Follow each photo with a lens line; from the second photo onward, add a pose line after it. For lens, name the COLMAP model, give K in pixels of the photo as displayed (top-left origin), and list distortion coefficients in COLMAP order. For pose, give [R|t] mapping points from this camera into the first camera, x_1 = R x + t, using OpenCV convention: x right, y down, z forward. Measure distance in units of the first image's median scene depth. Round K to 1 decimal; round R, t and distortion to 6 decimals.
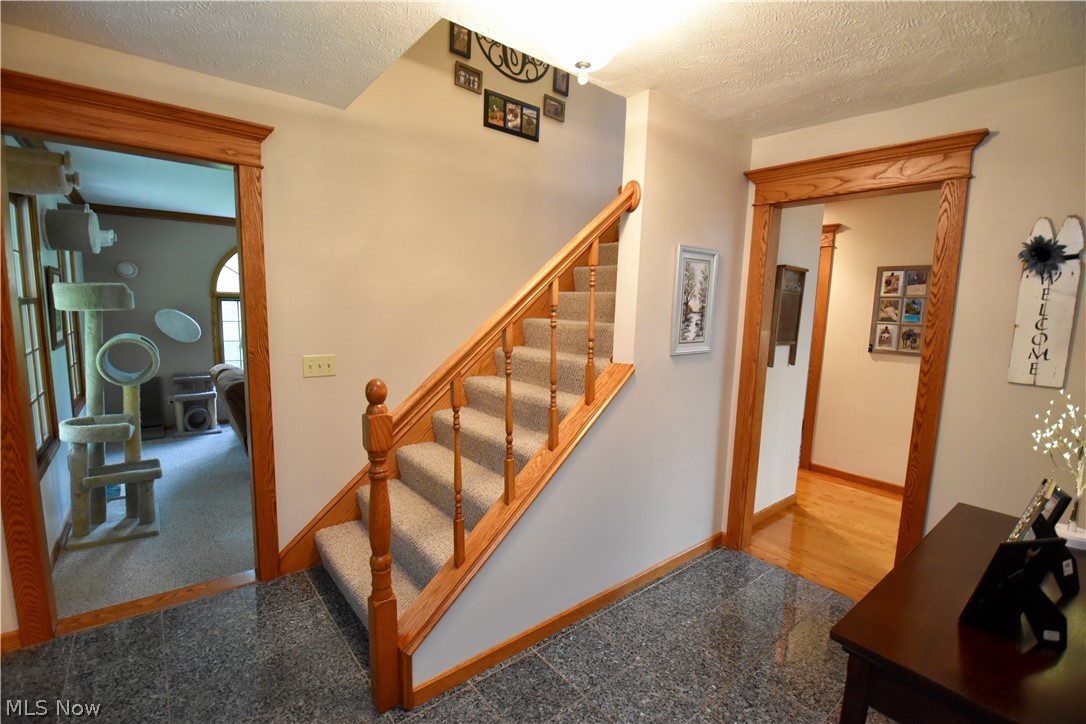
lens RADIAL K [[479.4, 0, 543.0], [0, 479.4, 362.0], [0, 0, 1]] dist [-0.000264, -0.015539]
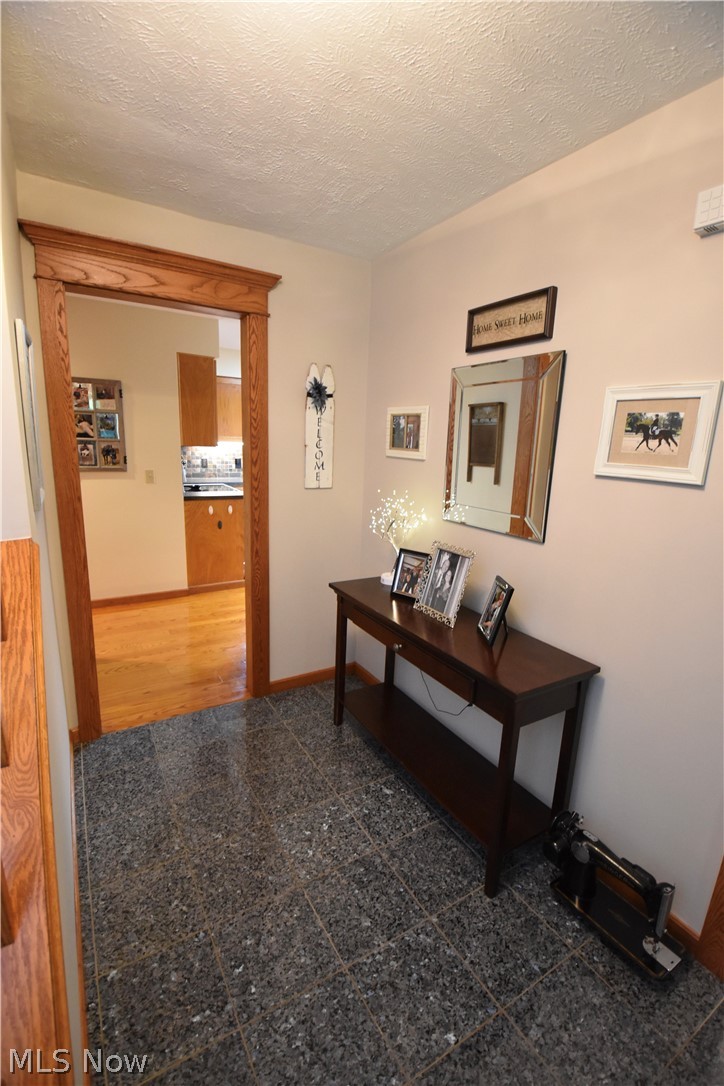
lens RADIAL K [[479.4, 0, 361.5], [0, 479.4, 544.8], [0, 0, 1]] dist [-0.000264, -0.015539]
pose [[0.137211, -0.235930, 0.962034, -0.296517], [0.080431, 0.970667, 0.226575, -0.084578], [-0.987271, 0.046288, 0.152162, 0.556853]]
